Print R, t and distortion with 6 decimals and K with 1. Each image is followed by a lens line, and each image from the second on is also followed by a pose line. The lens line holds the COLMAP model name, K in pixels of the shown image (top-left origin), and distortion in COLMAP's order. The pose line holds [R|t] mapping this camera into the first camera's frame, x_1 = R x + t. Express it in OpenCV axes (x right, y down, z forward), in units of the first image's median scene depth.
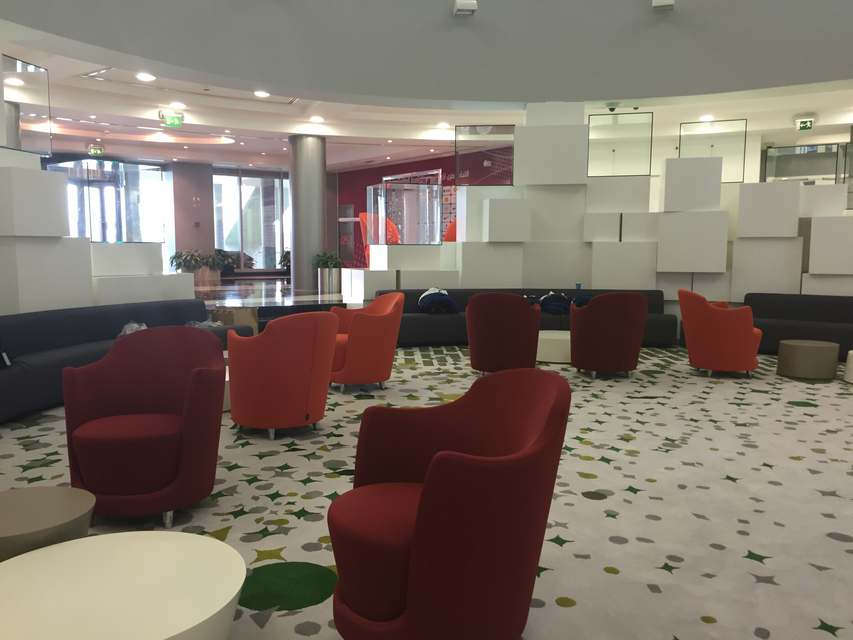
lens RADIAL K [[725.2, 0, 428.5], [0, 725.2, 319.5], [0, 0, 1]] dist [0.069122, -0.086106]
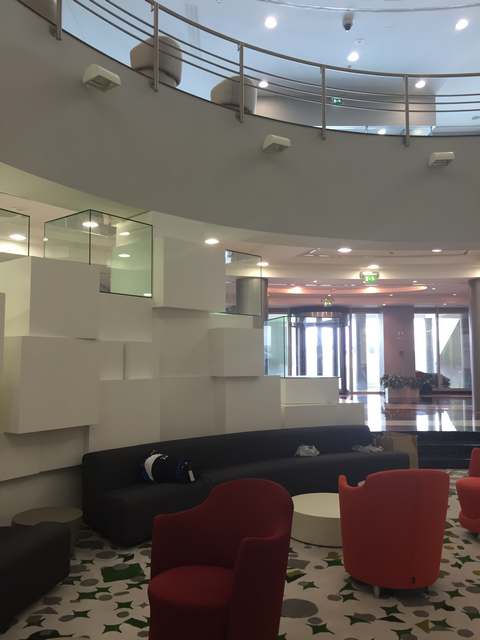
lens RADIAL K [[544.1, 0, 241.8], [0, 544.1, 318.5], [0, 0, 1]] dist [0.069122, -0.086106]
pose [[0.806193, -0.050359, -0.589506, 0.070315], [-0.055191, 0.985626, -0.159674, -0.056299], [0.589073, 0.161264, 0.791825, 0.178487]]
